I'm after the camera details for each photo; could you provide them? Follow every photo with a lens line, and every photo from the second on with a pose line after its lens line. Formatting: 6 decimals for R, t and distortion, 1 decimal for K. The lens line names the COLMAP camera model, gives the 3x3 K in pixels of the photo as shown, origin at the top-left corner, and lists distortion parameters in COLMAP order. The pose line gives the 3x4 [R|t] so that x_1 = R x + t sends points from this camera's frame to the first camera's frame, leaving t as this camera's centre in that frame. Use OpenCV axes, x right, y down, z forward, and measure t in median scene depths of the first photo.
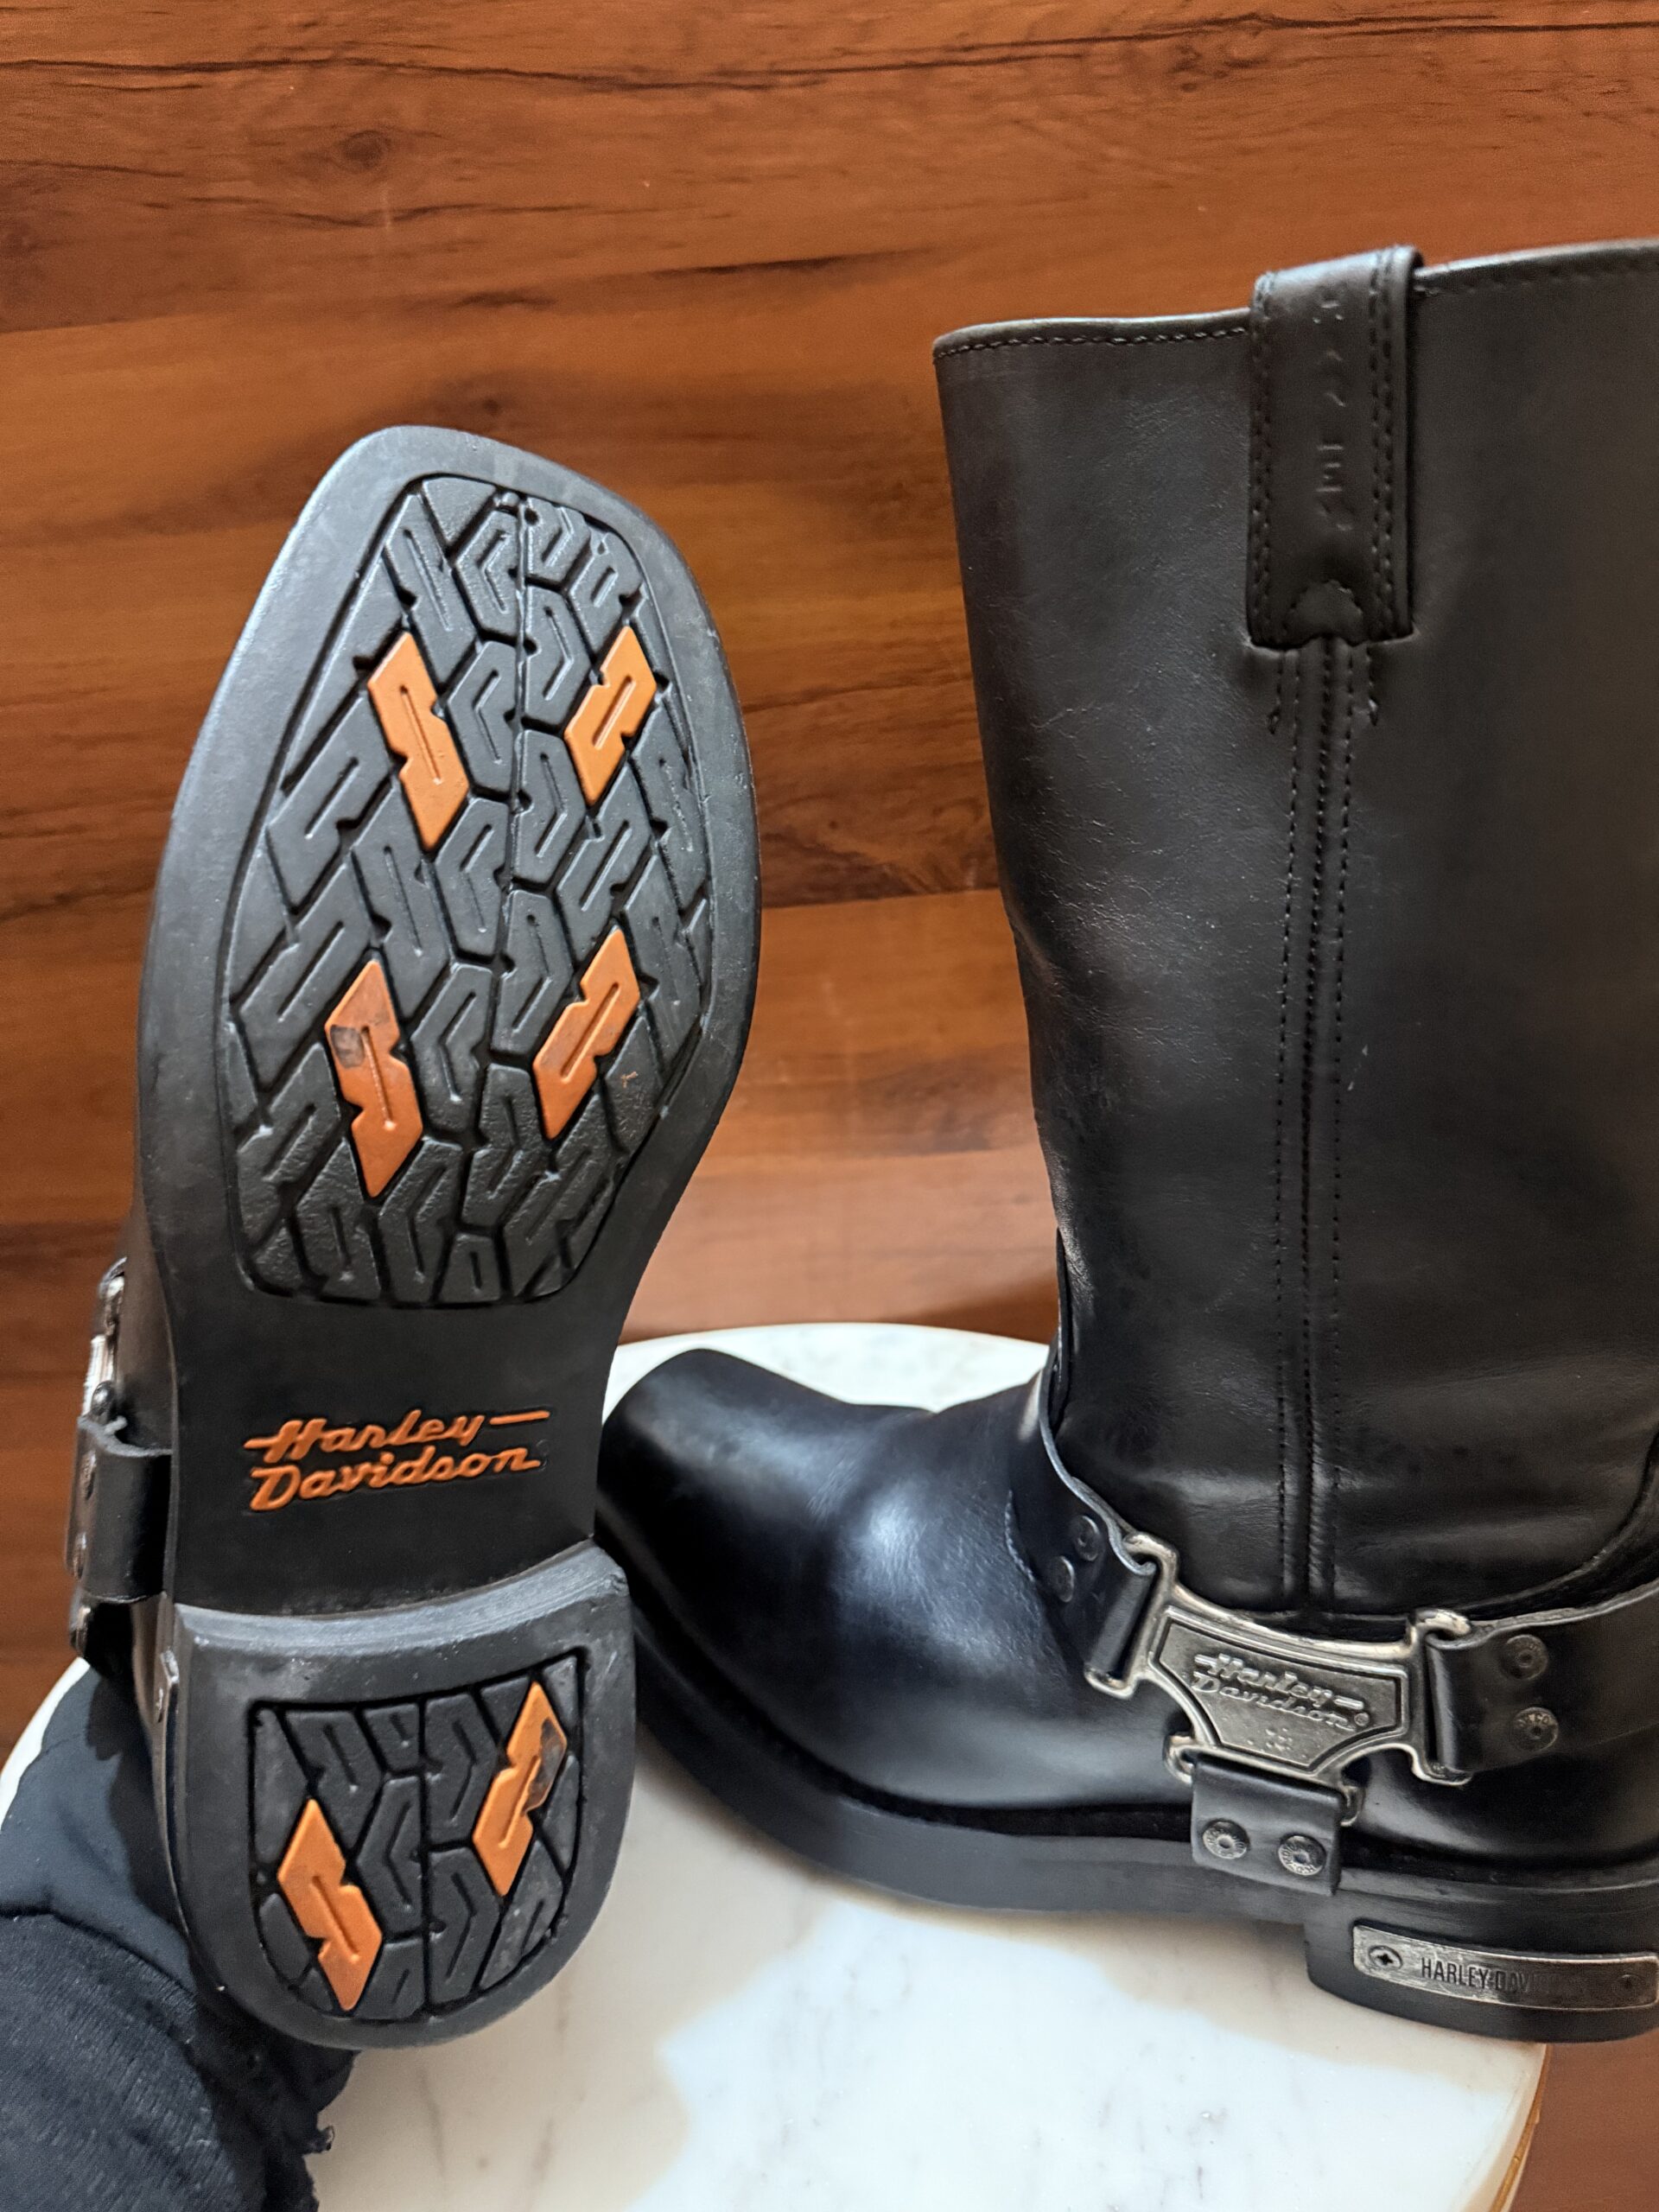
lens RADIAL K [[1702.6, 0, 829.5], [0, 1702.6, 1106.0], [0, 0, 1]] dist [0.000674, -0.001491]
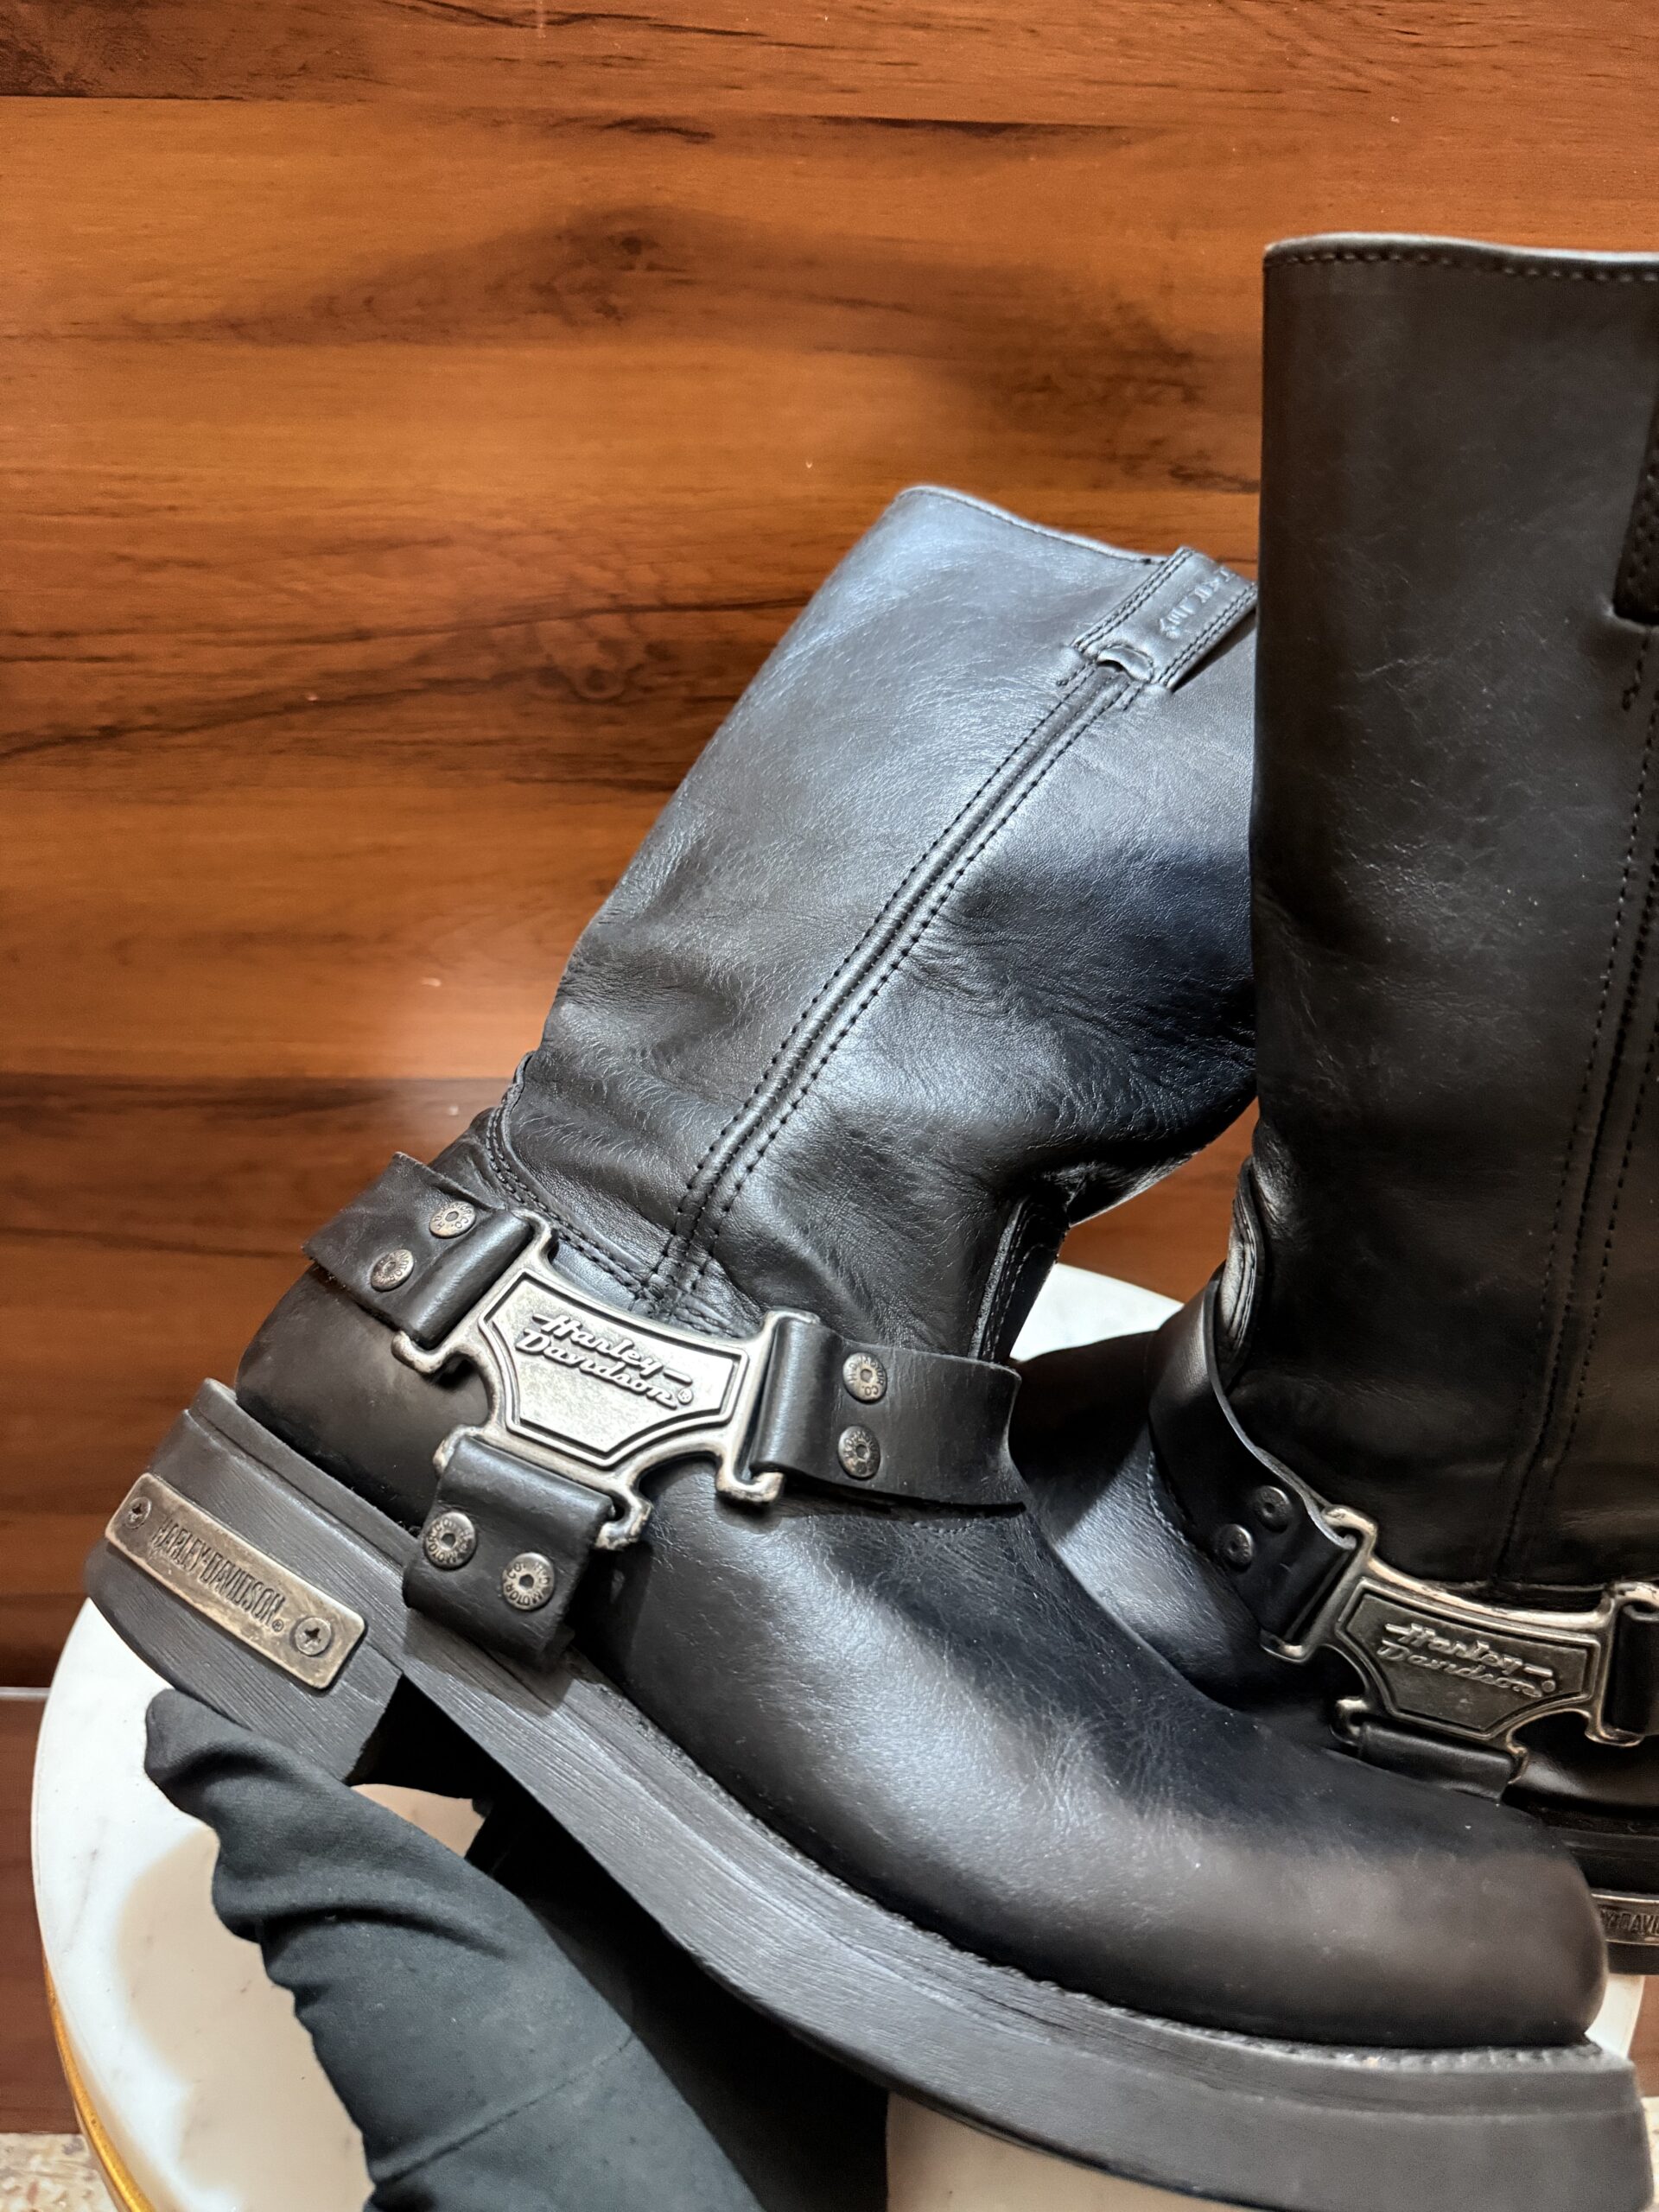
lens RADIAL K [[1702.6, 0, 829.5], [0, 1702.6, 1106.0], [0, 0, 1]] dist [0.000674, -0.001491]
pose [[0.993376, 0.071535, 0.089922, -0.145979], [-0.077733, 0.994692, 0.067424, -0.013530], [-0.084621, -0.073968, 0.993664, 0.031678]]
